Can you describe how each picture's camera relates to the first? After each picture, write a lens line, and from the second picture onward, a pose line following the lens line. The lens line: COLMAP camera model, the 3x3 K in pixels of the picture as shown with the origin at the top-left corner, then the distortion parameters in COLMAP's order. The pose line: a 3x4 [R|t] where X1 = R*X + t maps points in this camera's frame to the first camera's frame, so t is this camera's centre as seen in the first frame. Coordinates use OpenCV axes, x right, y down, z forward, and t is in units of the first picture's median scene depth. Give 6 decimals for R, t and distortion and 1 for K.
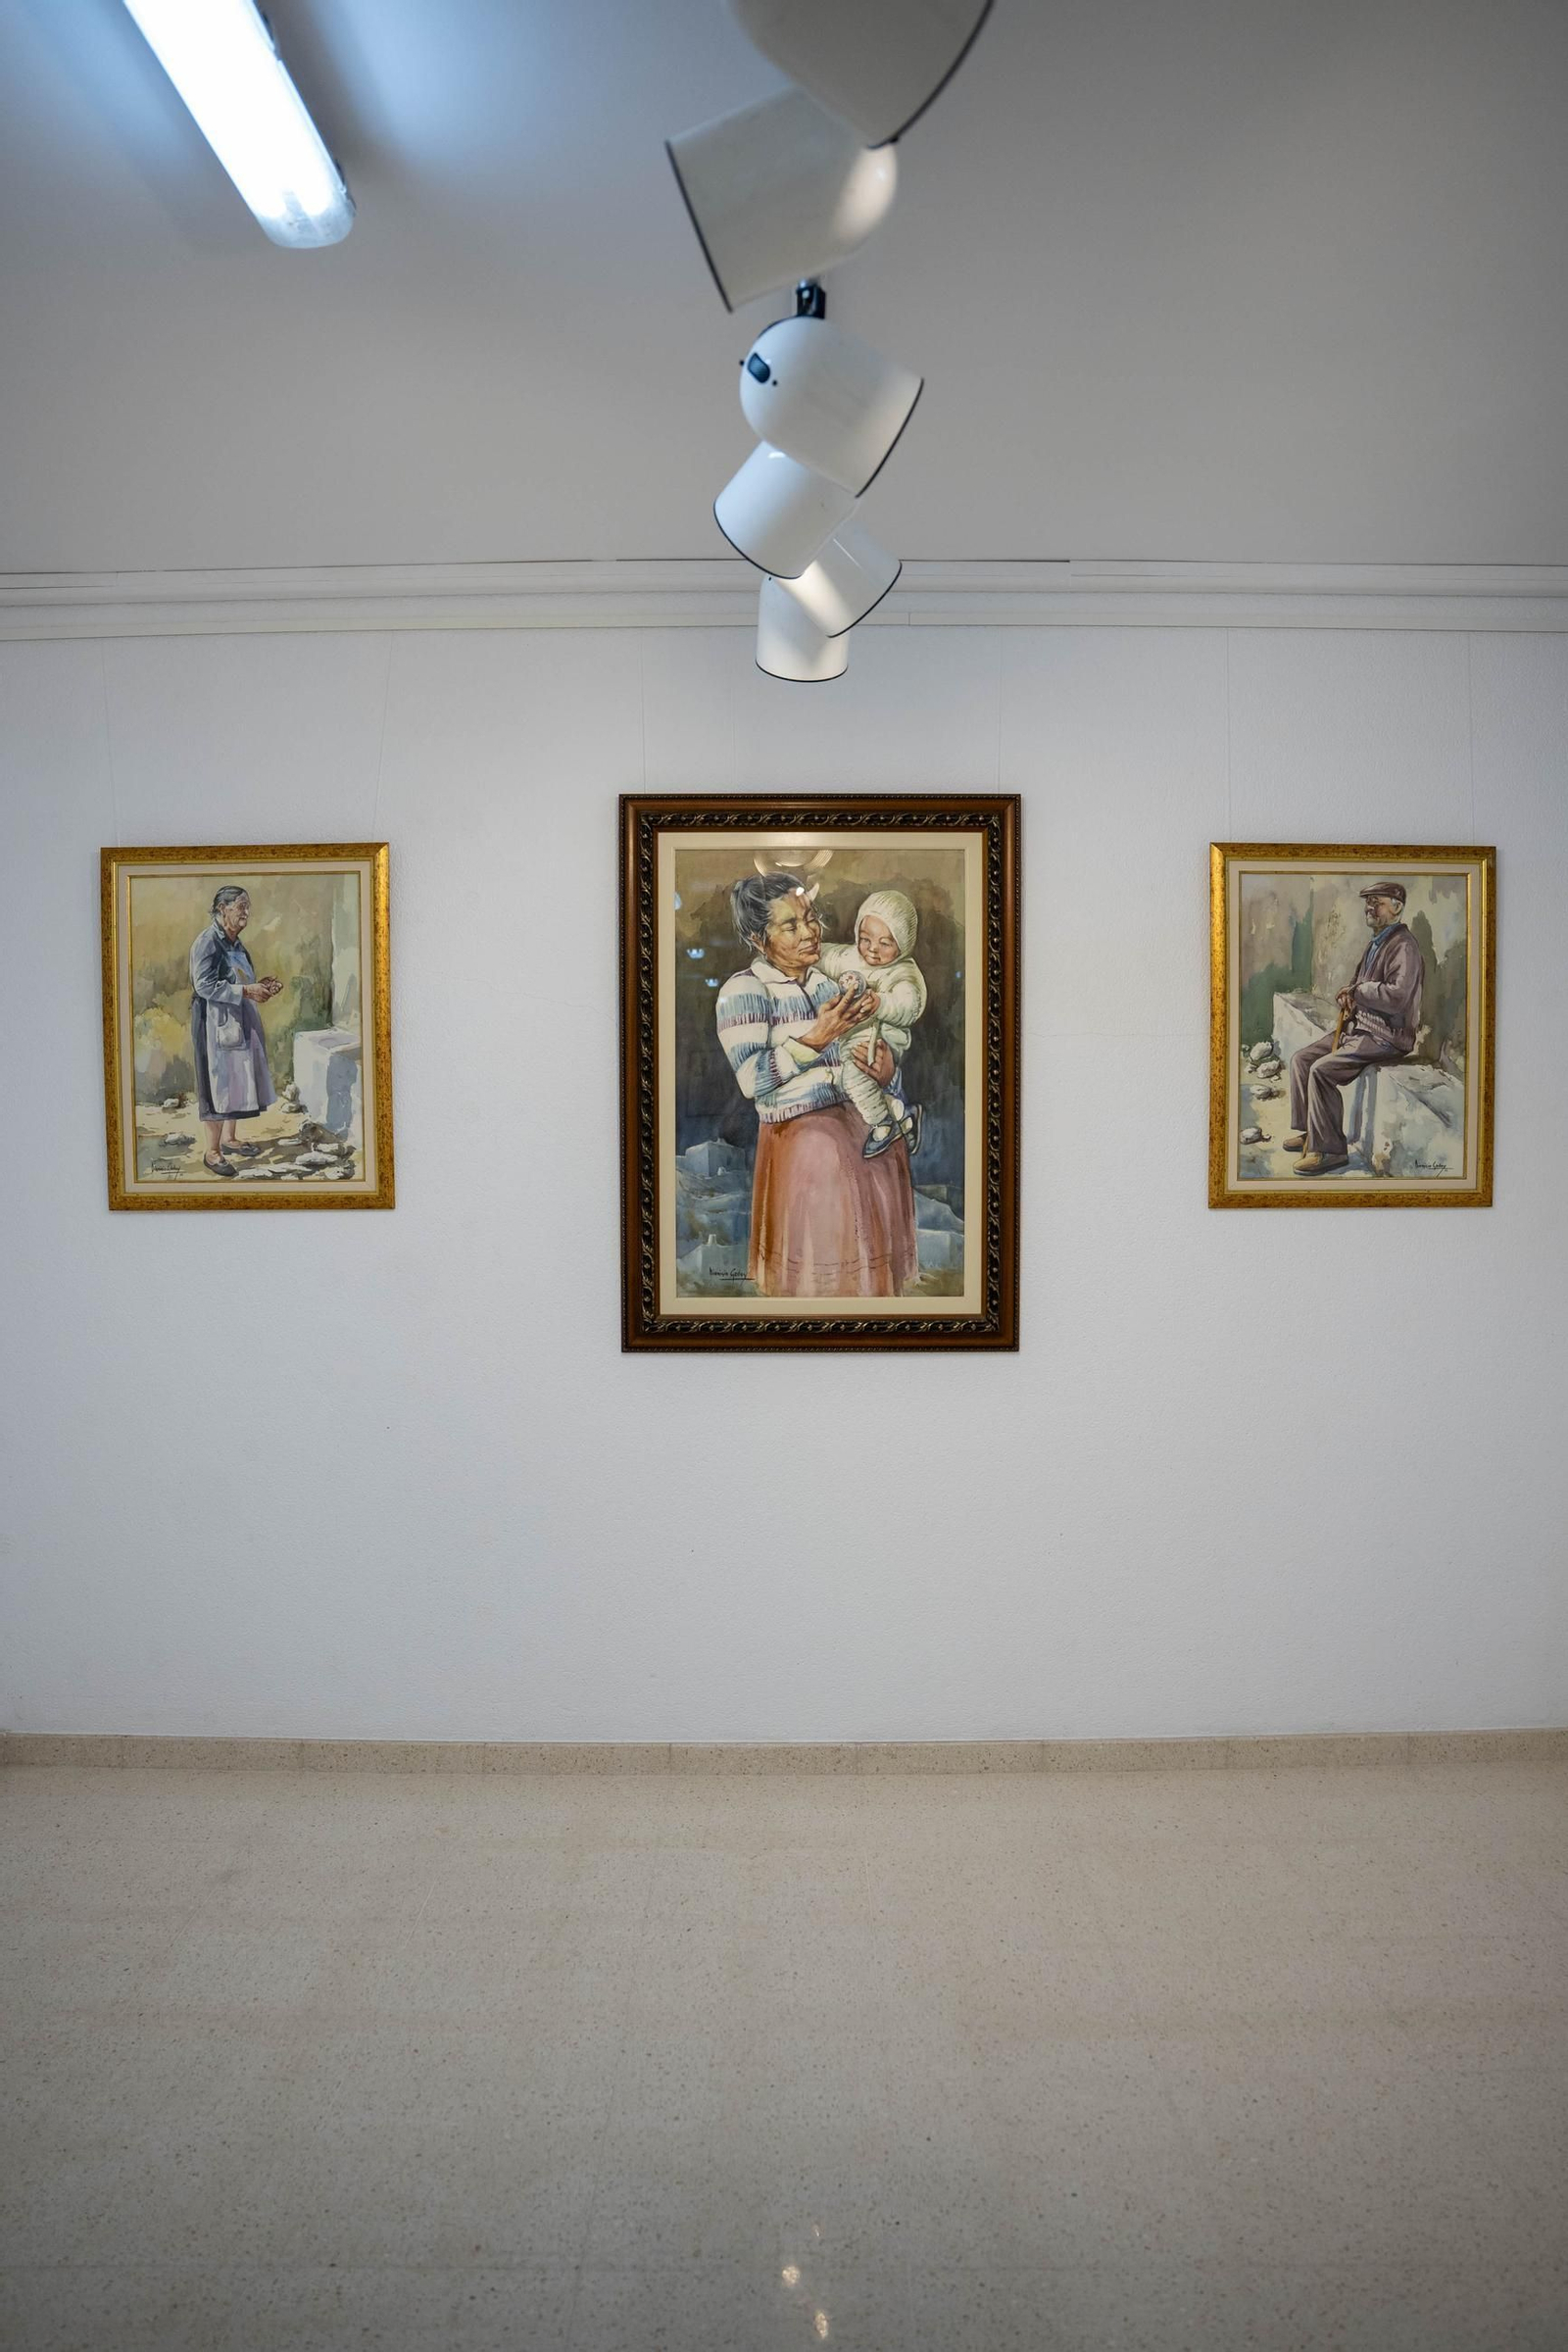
lens RADIAL K [[1632.2, 0, 799.8], [0, 1632.2, 1175.5], [0, 0, 1]] dist [-0.127752, 0.083548]
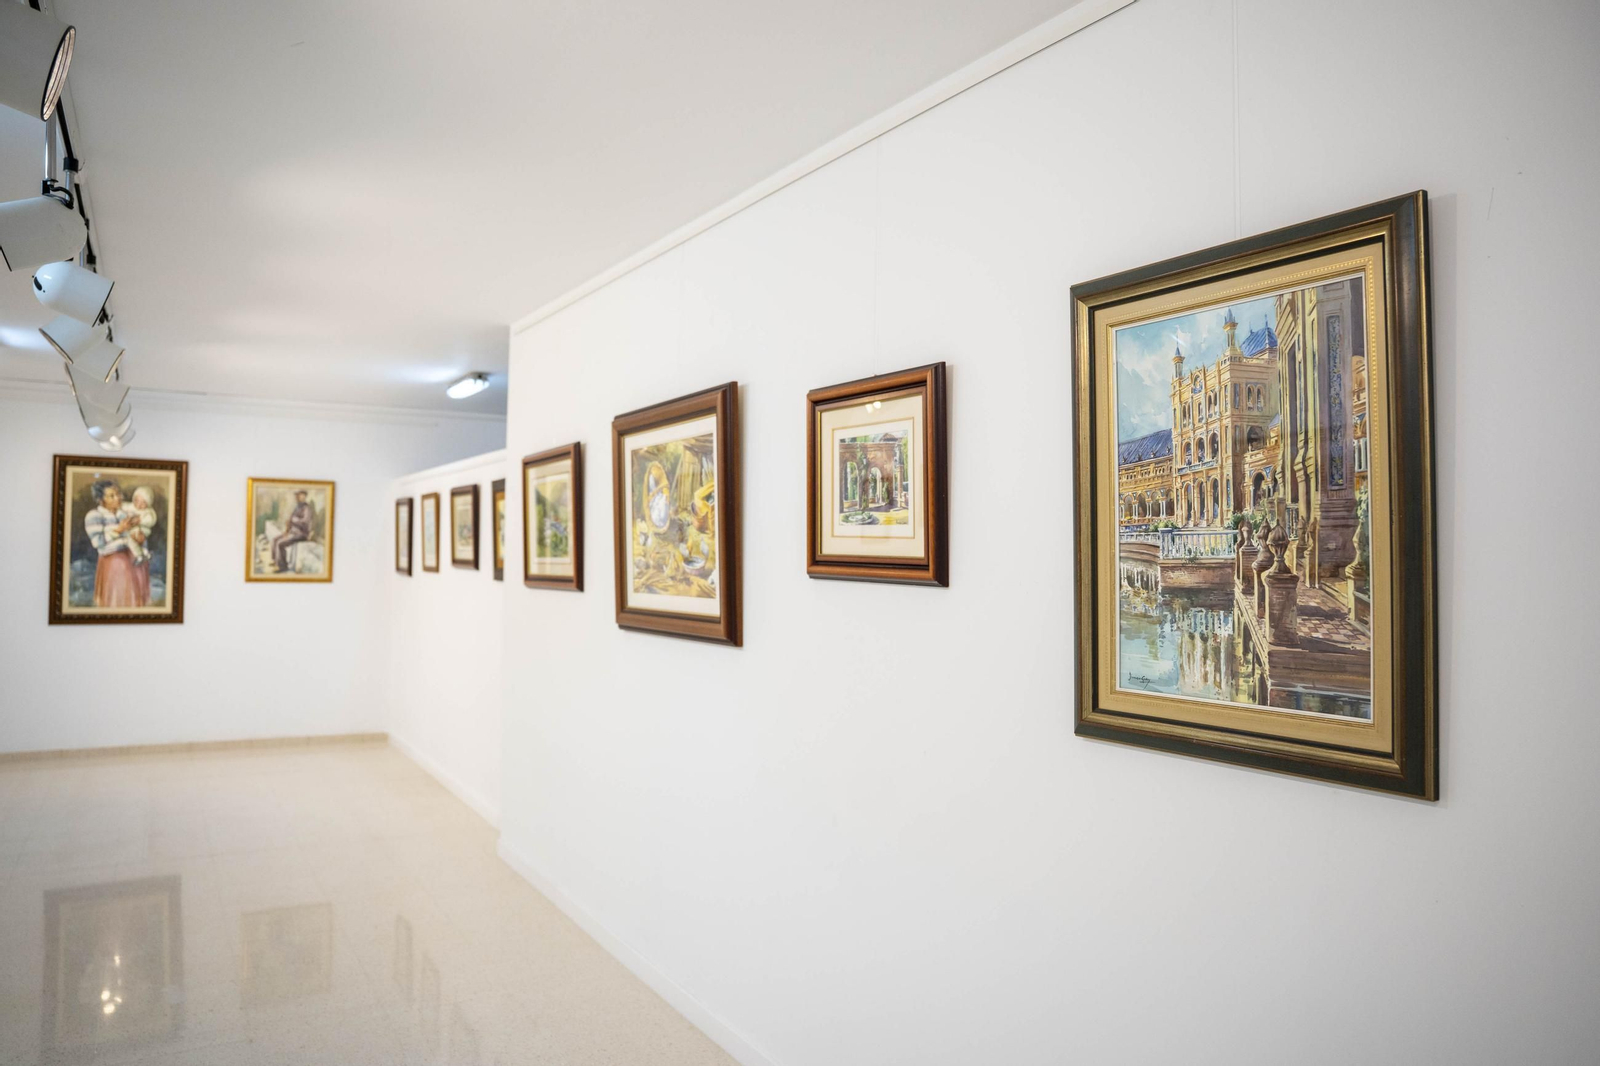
lens RADIAL K [[1110.3, 0, 795.1], [0, 1110.3, 531.0], [0, 0, 1]] dist [-0.127752, 0.083548]
pose [[0.860585, 0.028717, 0.508496, 0.089251], [-0.004988, 0.998836, -0.047968, 0.015729], [-0.509282, 0.038744, 0.859727, -1.589341]]
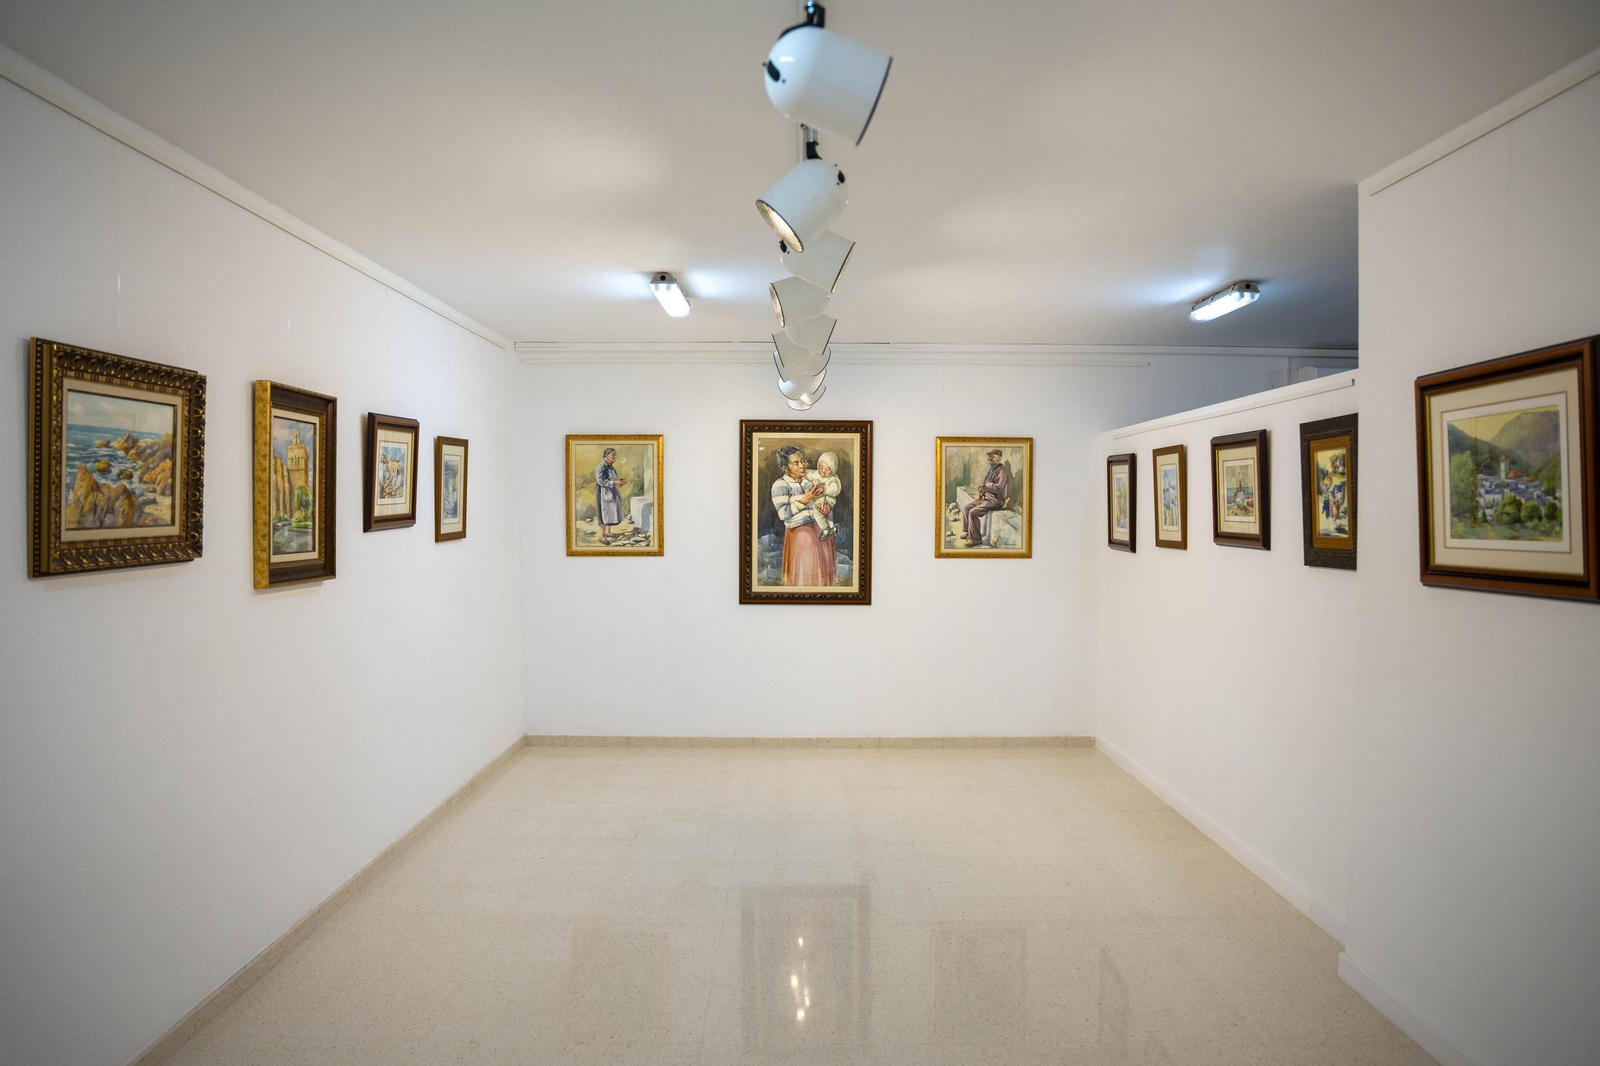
lens RADIAL K [[1110.3, 0, 804.9], [0, 1110.3, 531.8], [0, 0, 1]] dist [-0.127752, 0.083548]
pose [[0.999972, 0.007472, -0.000614, 0.012479], [-0.007476, 0.999949, -0.006792, -0.012491], [0.000563, 0.006796, 0.999977, -1.059382]]
